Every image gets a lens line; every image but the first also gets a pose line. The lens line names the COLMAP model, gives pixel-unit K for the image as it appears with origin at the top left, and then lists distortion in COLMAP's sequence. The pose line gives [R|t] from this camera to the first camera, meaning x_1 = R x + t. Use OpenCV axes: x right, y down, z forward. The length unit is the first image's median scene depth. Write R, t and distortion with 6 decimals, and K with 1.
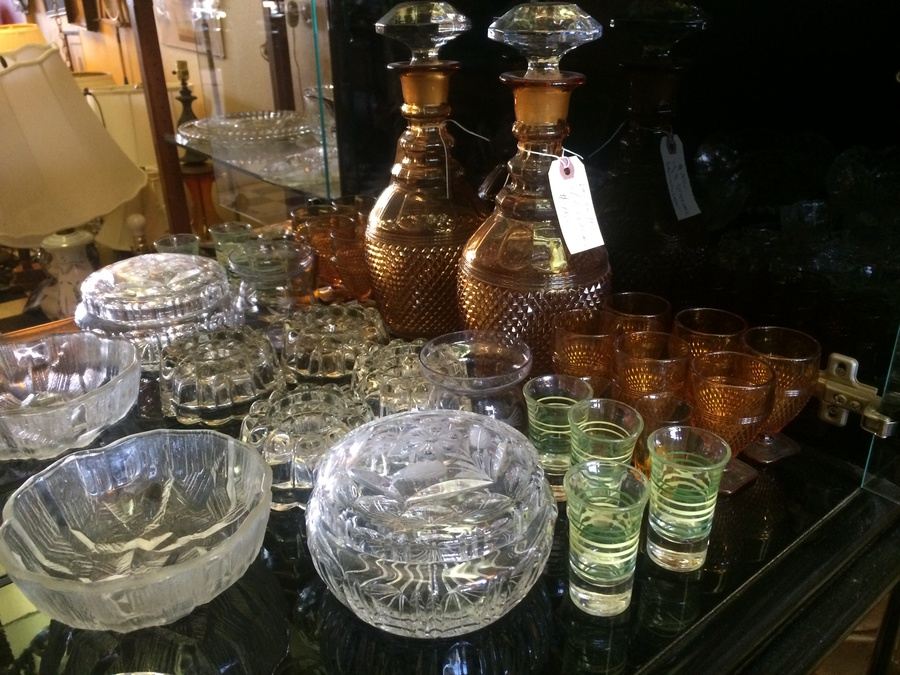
lens RADIAL K [[762.0, 0, 445.7], [0, 762.0, 338.9], [0, 0, 1]] dist [0.064462, -0.098869]
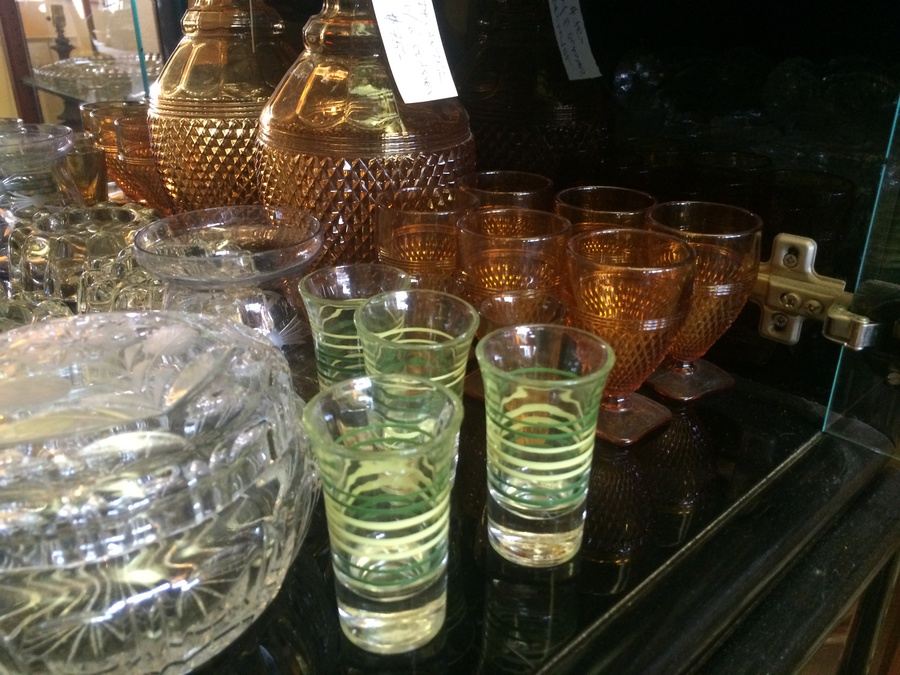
lens RADIAL K [[762.0, 0, 449.4], [0, 762.0, 339.0], [0, 0, 1]] dist [0.064462, -0.098869]
pose [[0.997314, -0.010153, 0.072543, 0.170559], [0.010003, 0.999947, 0.002431, 0.108621], [-0.072564, -0.001699, 0.997362, 0.361050]]
